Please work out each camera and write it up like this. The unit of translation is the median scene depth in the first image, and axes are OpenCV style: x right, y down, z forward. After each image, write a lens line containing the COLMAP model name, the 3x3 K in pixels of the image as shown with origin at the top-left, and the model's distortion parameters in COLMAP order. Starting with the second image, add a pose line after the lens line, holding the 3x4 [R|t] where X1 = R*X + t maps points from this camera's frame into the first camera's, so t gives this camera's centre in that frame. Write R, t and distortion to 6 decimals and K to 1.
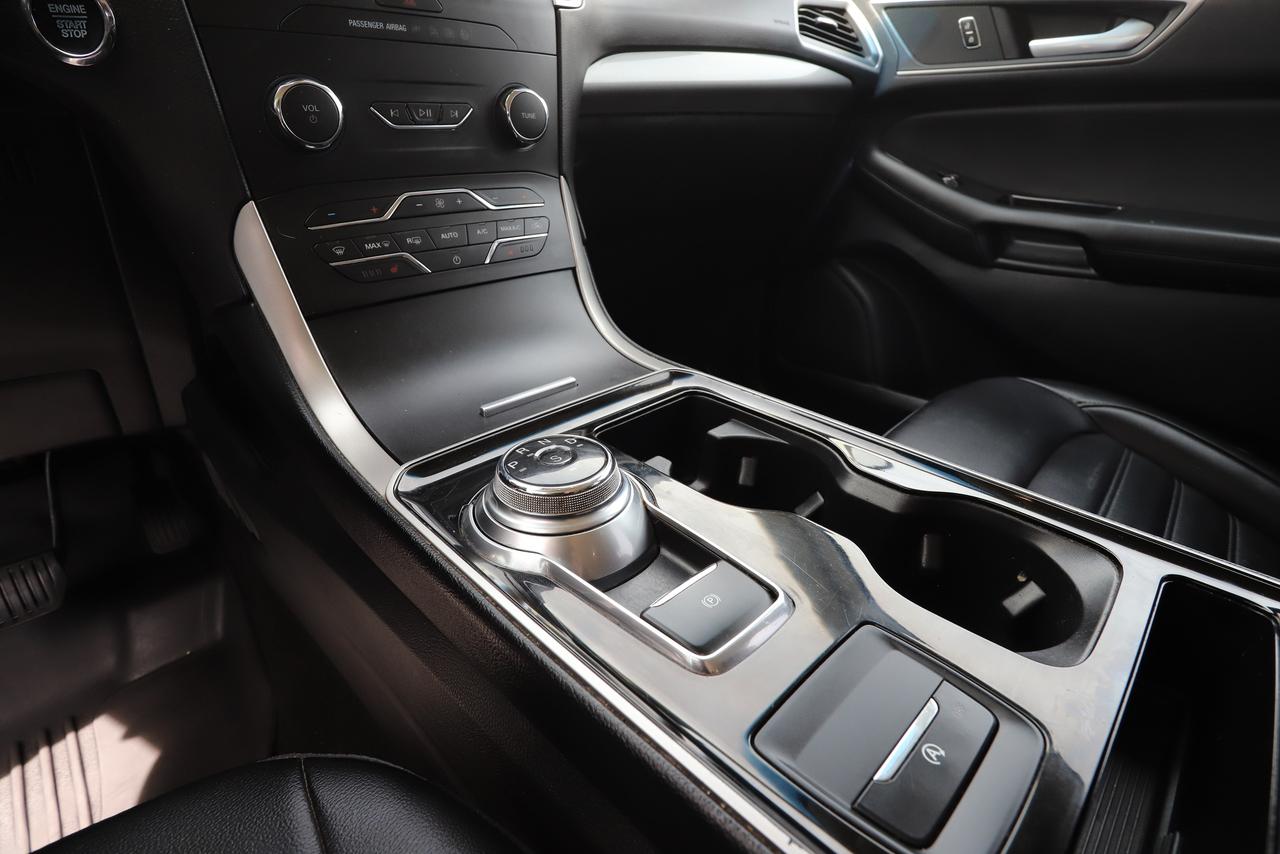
lens RADIAL K [[626.0, 0, 658.1], [0, 626.0, 403.7], [0, 0, 1]] dist [-0.071634, 0.023465]
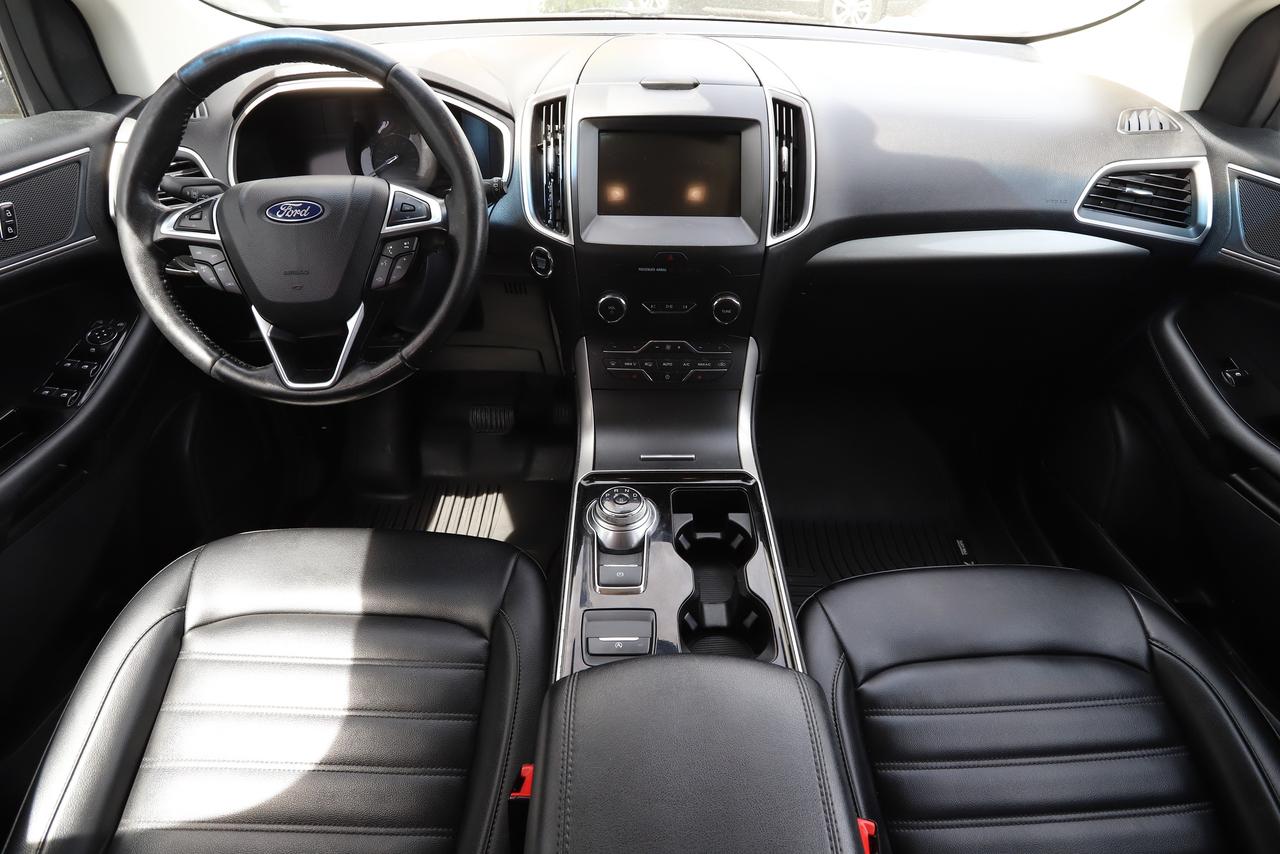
lens RADIAL K [[686.7, 0, 640.0], [0, 686.7, 427.0], [0, 0, 1]] dist [-0.105983, 0.057849]
pose [[0.722784, 0.395680, -0.566587, 0.943603], [-0.291913, 0.917937, 0.268661, -0.669734], [0.626395, -0.028790, 0.778974, -0.783834]]
